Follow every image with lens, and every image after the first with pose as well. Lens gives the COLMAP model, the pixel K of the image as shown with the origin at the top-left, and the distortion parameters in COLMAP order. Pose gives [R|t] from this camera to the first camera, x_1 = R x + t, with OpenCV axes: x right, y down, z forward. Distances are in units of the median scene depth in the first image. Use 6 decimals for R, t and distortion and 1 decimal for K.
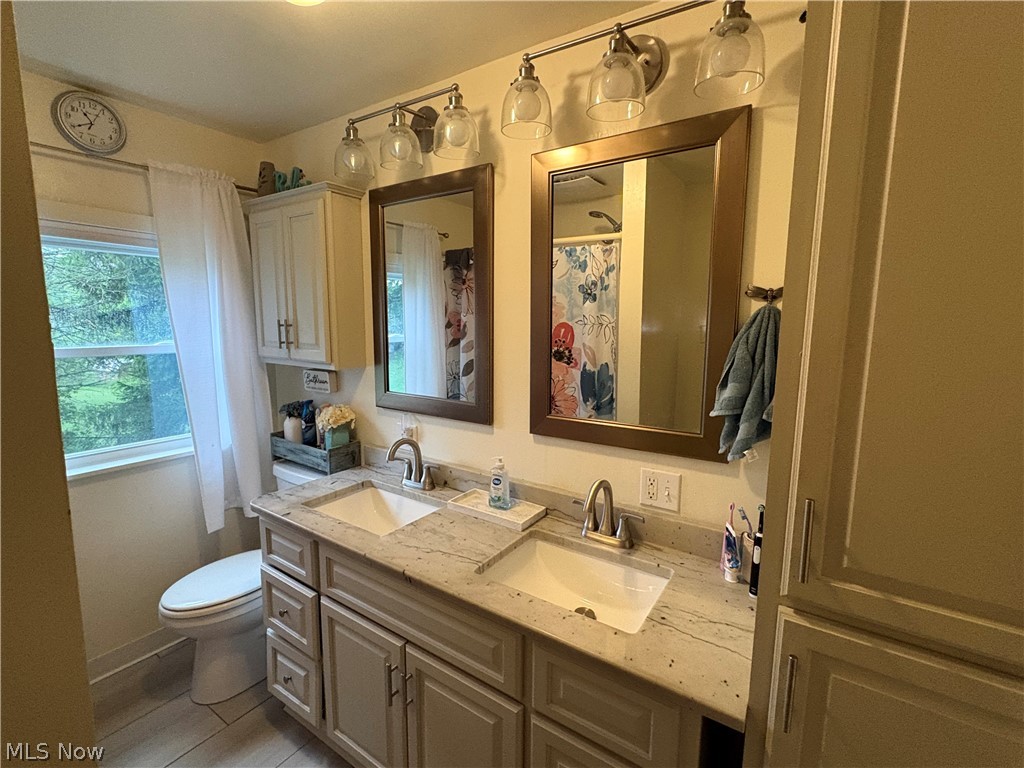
lens RADIAL K [[479.0, 0, 518.1], [0, 479.0, 379.6], [0, 0, 1]] dist [-0.000093, -0.000280]
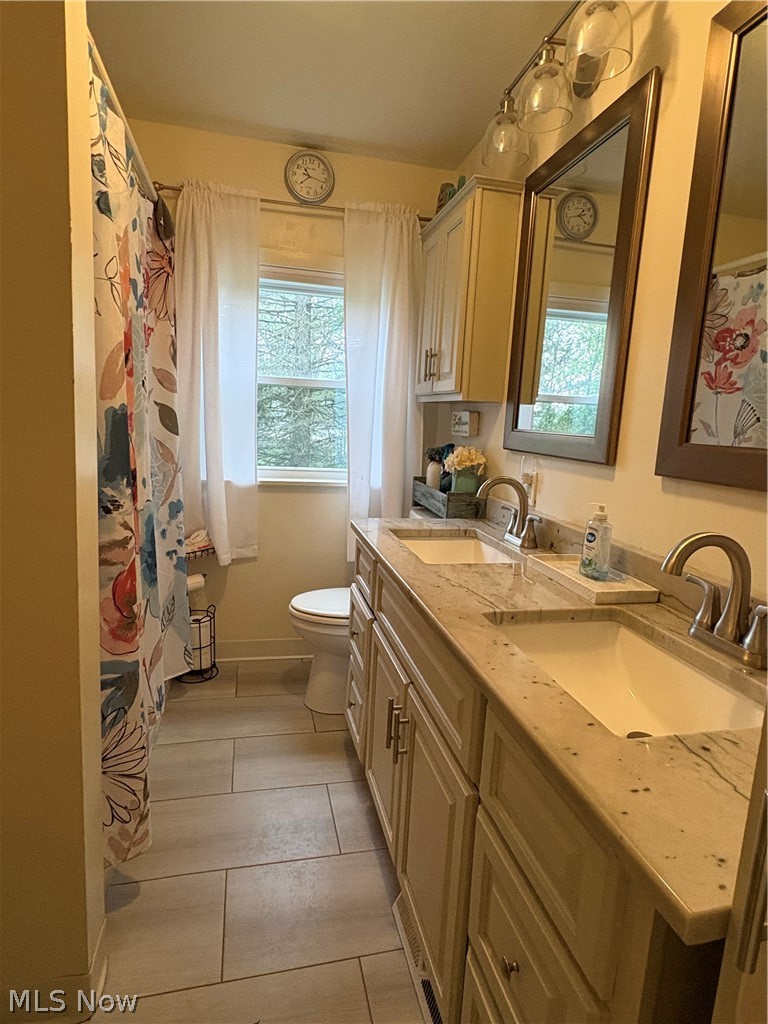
lens RADIAL K [[569.8, 0, 383.7], [0, 569.8, 513.3], [0, 0, 1]] dist [-0.002576, 0.003070]
pose [[0.719868, 0.137014, -0.680454, 0.266993], [-0.129736, 0.989607, 0.062014, 0.149063], [0.681879, 0.043638, 0.730162, 0.170554]]
